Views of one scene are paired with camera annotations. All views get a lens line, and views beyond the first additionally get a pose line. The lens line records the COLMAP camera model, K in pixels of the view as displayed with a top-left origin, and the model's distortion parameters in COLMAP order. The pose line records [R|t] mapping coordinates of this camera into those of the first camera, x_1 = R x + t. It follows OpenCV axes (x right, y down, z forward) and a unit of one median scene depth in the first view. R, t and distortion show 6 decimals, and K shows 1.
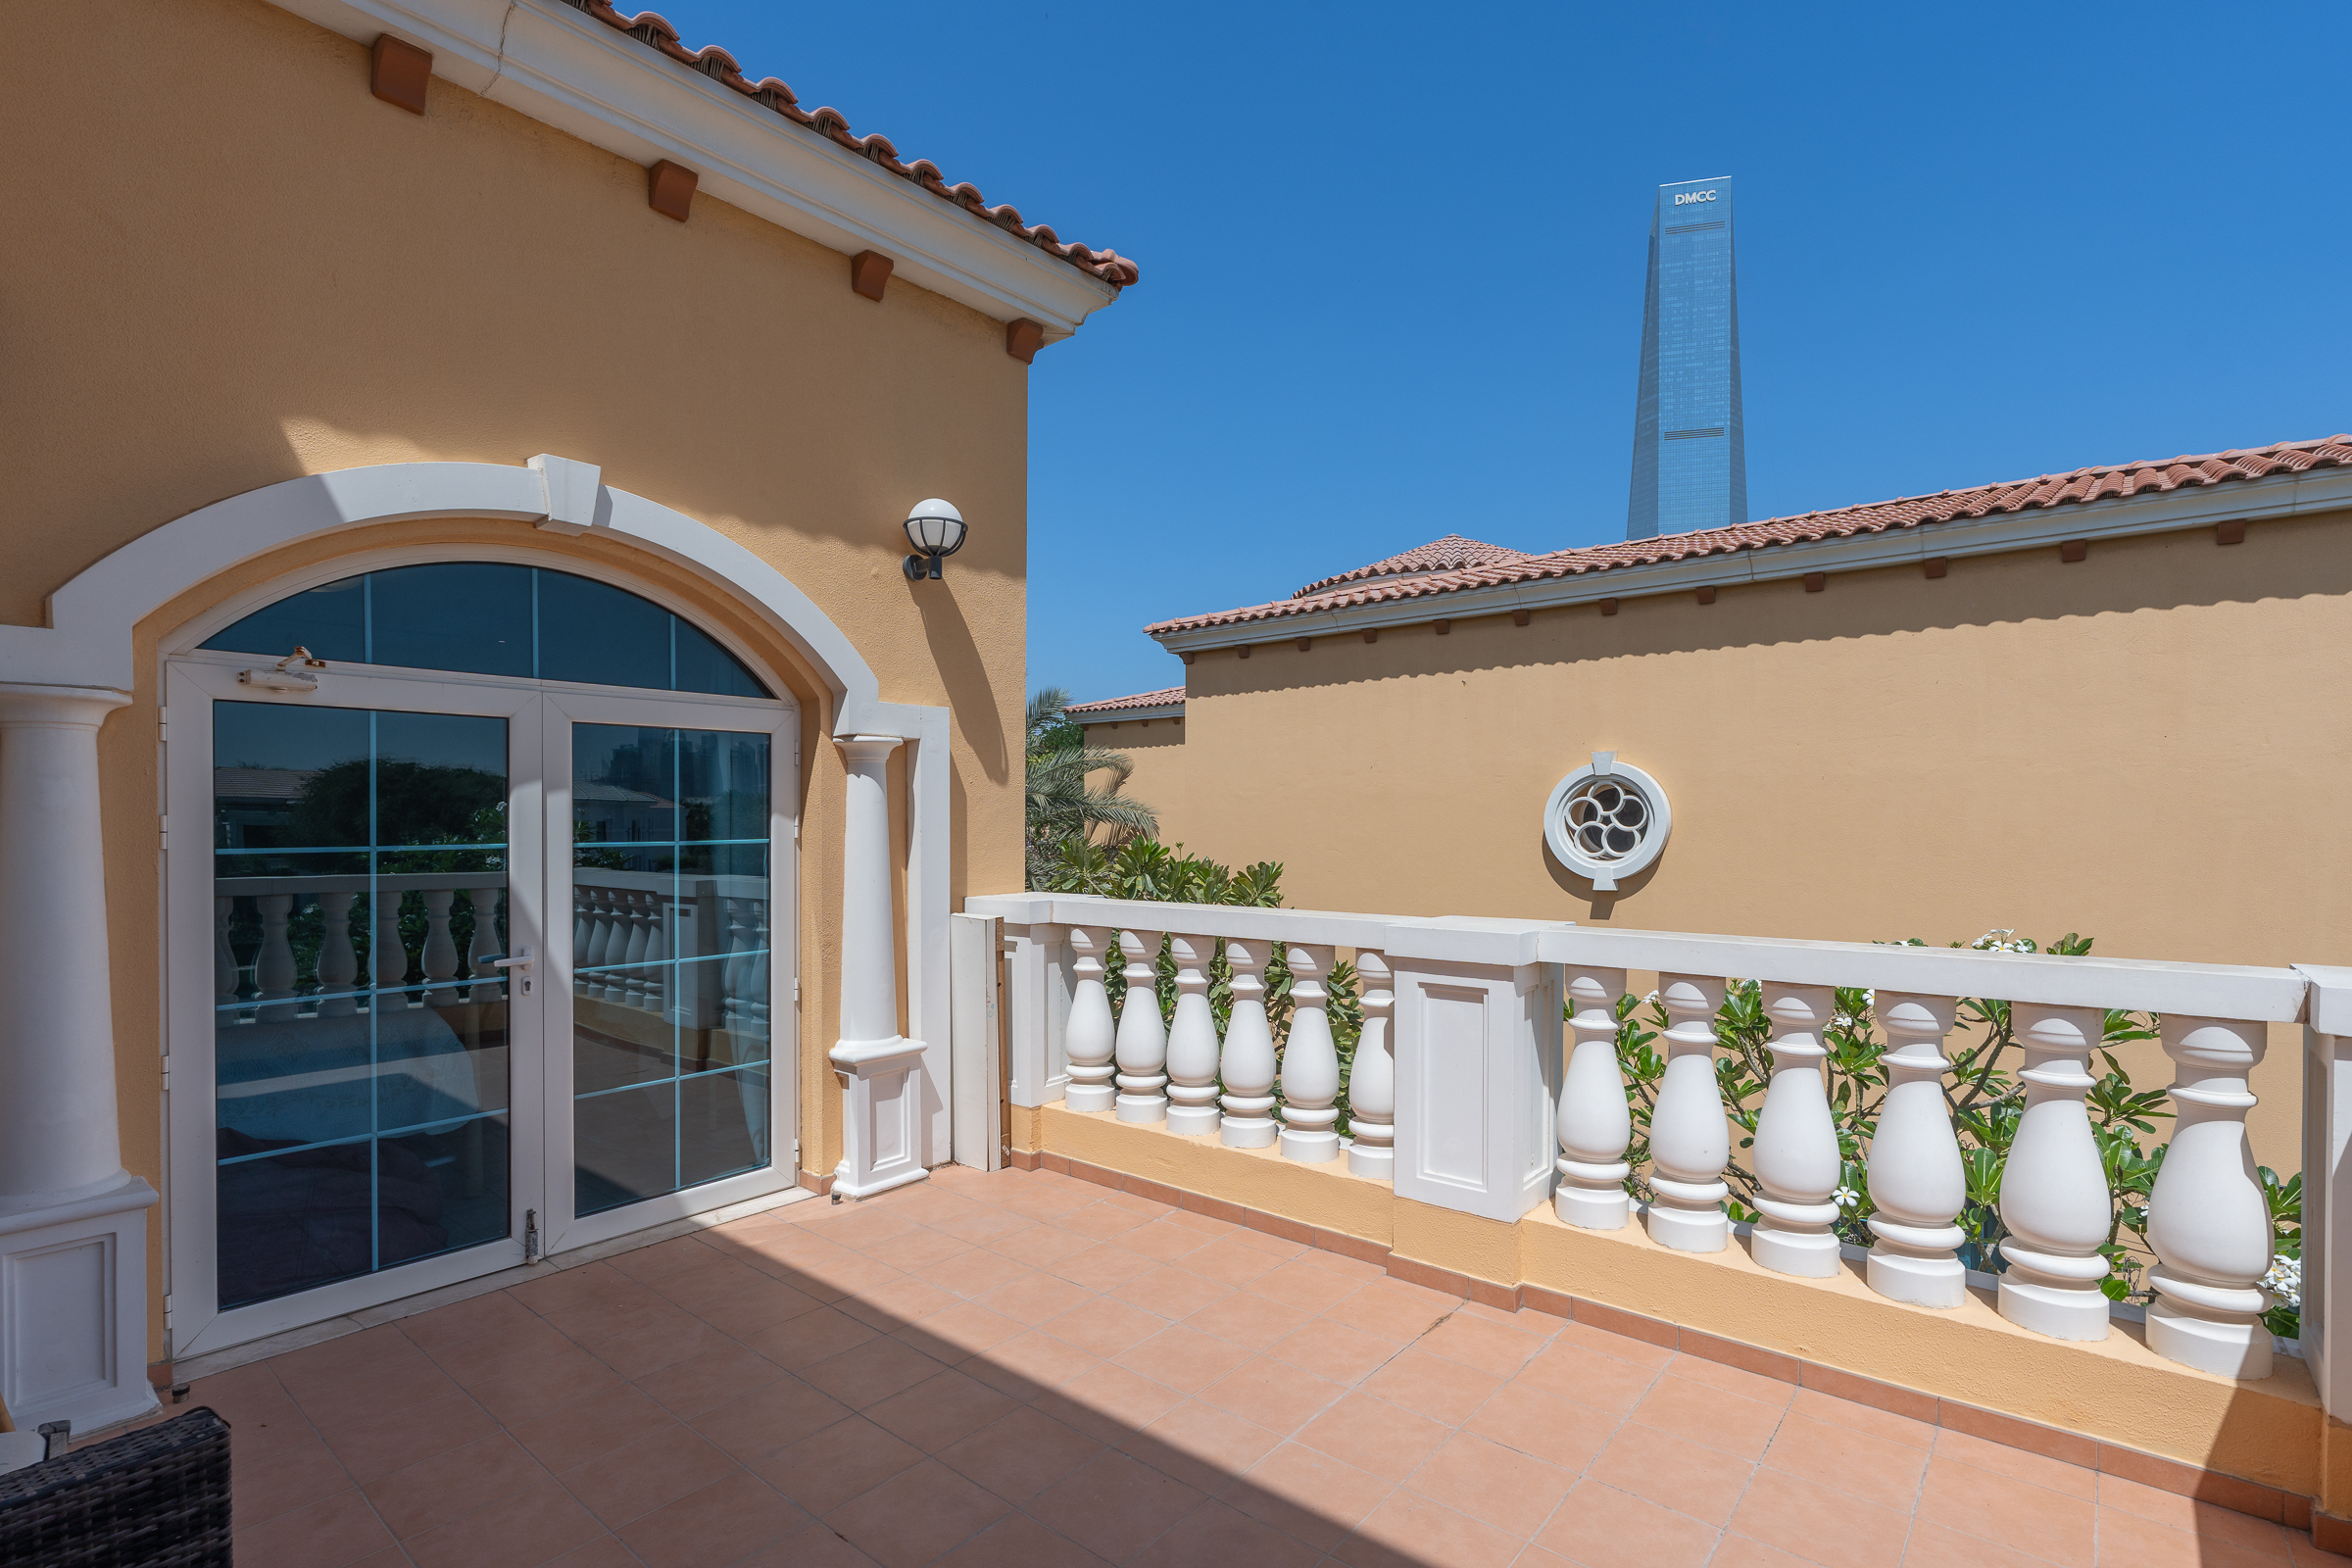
lens RADIAL K [[1101.2, 0, 1181.3], [0, 1101.2, 833.3], [0, 0, 1]] dist [-0.017527, 0.005079]
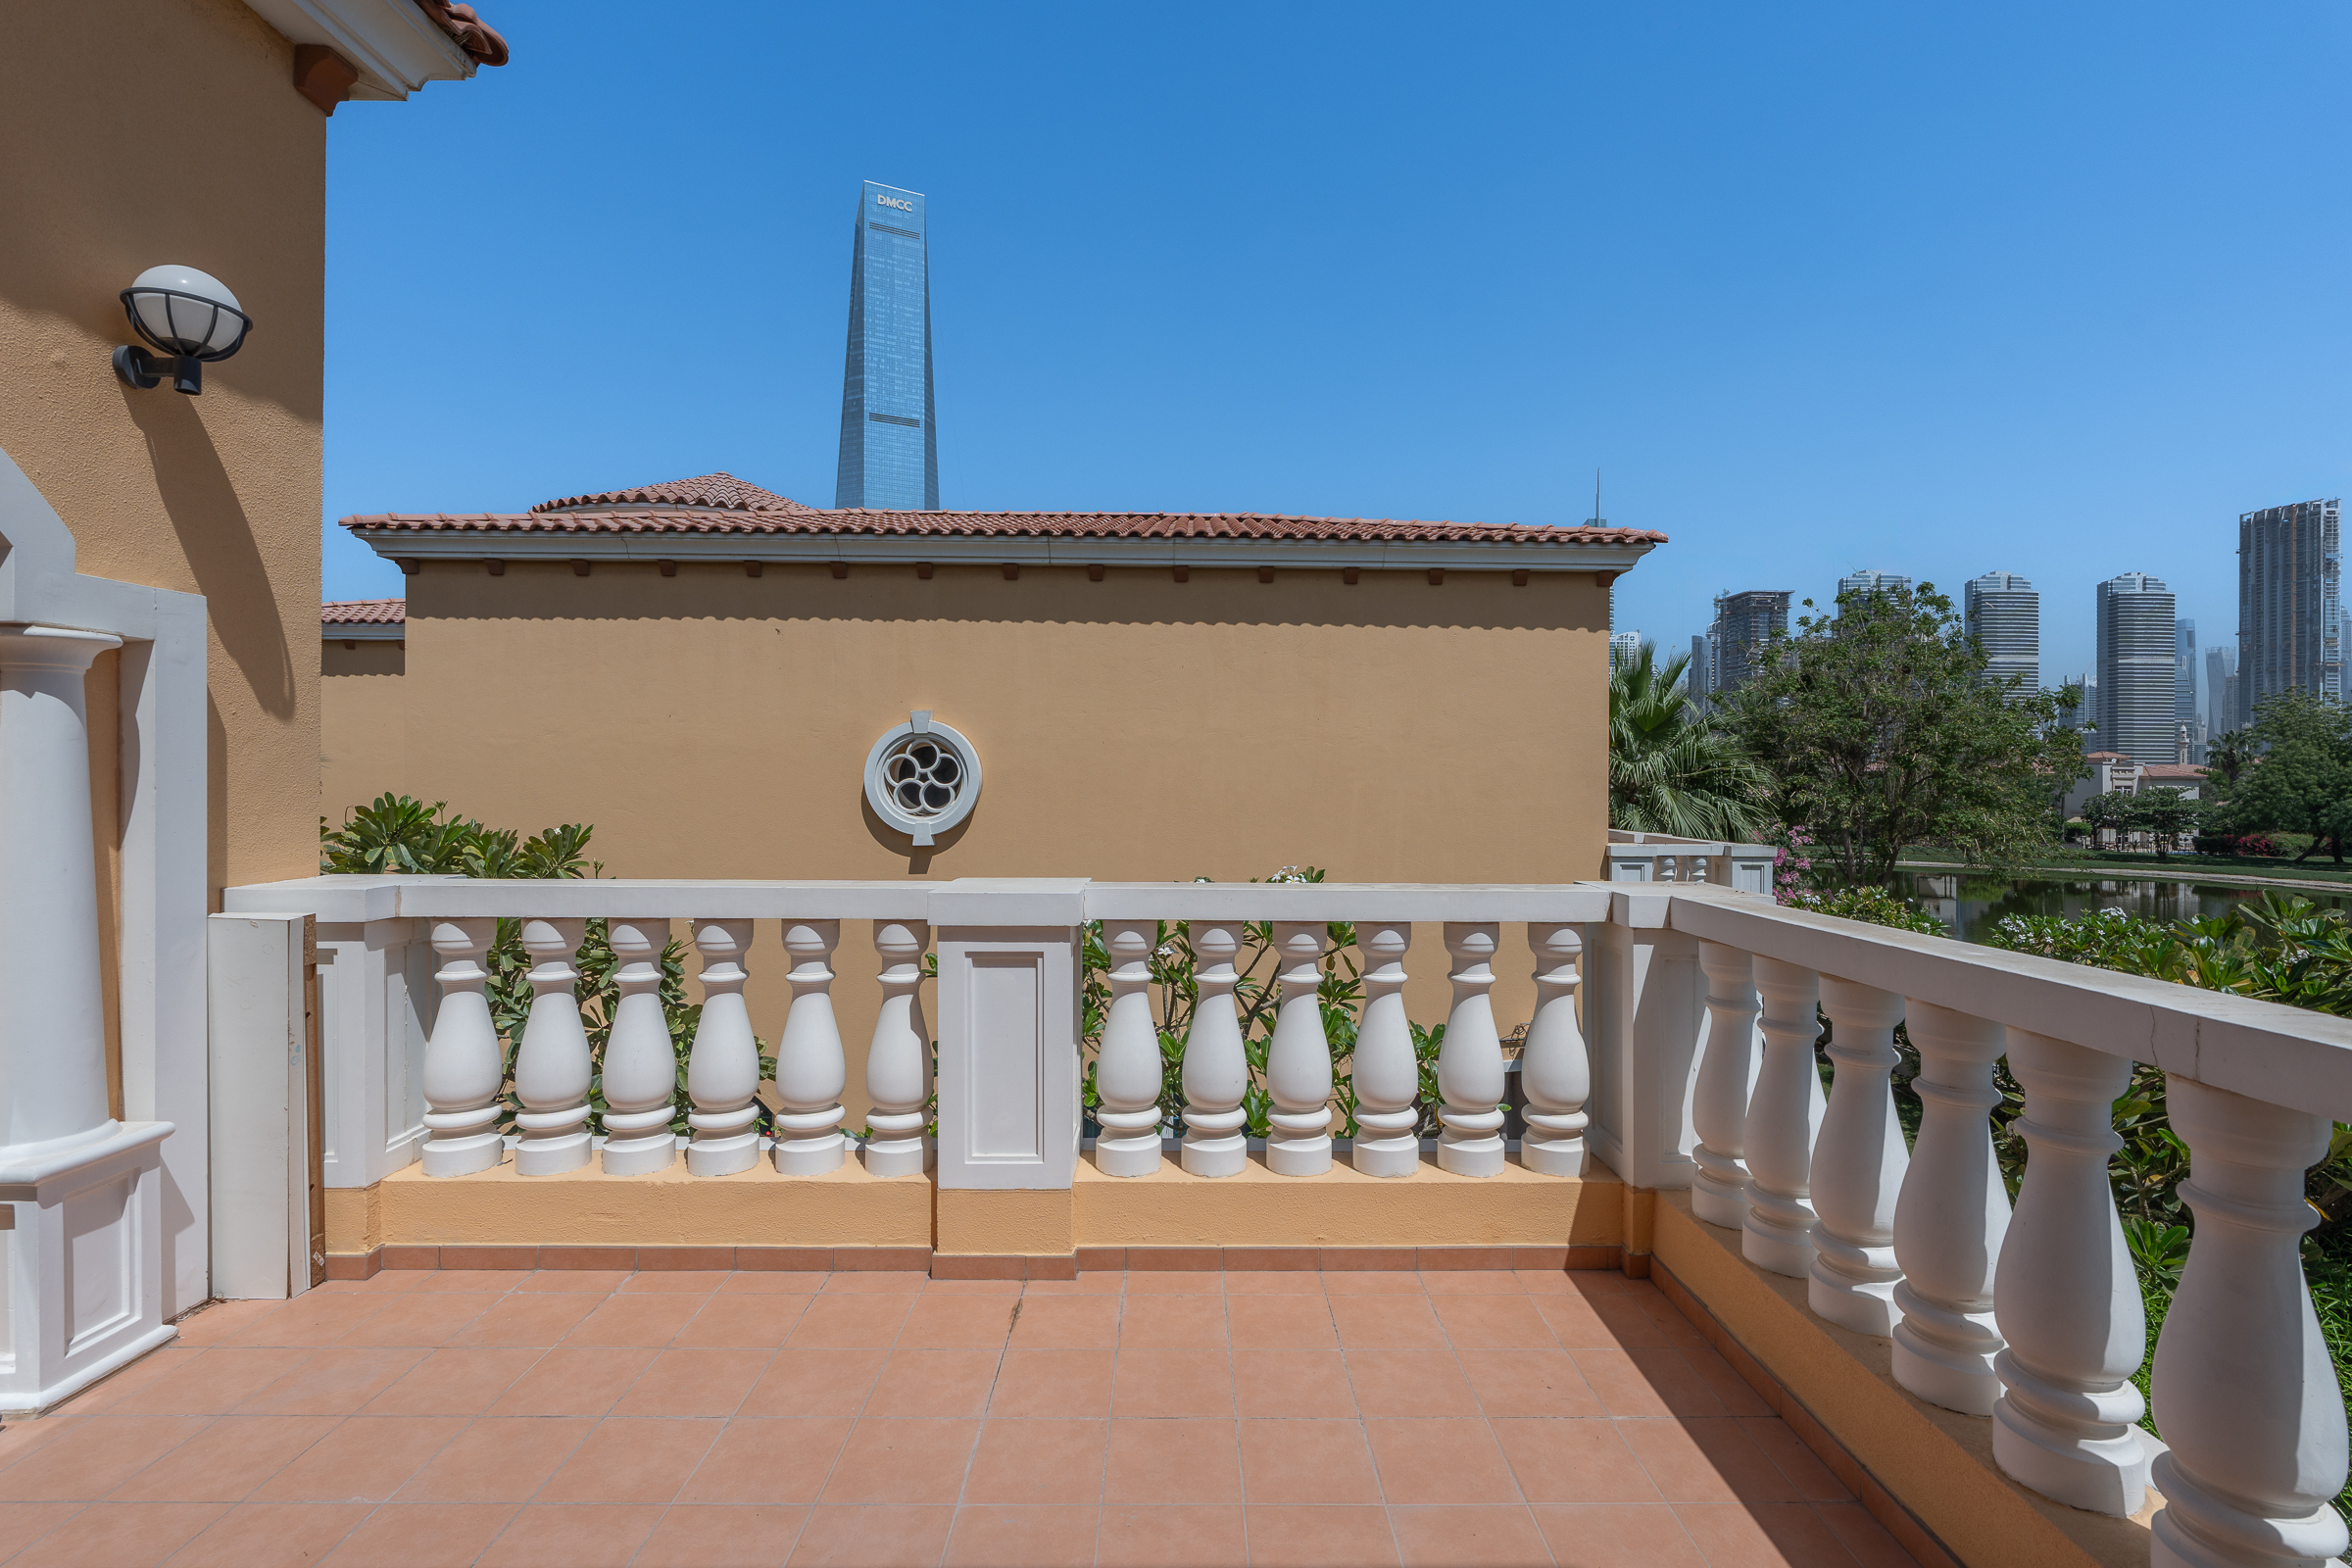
lens RADIAL K [[1080.9, 0, 1176.0], [0, 1080.9, 784.0], [0, 0, 1]] dist [-0.015660, 0.004485]
pose [[0.757644, 0.003691, 0.652657, -0.176956], [-0.000651, 0.999988, -0.004899, -0.001284], [-0.652668, 0.003287, 0.757637, 0.142574]]
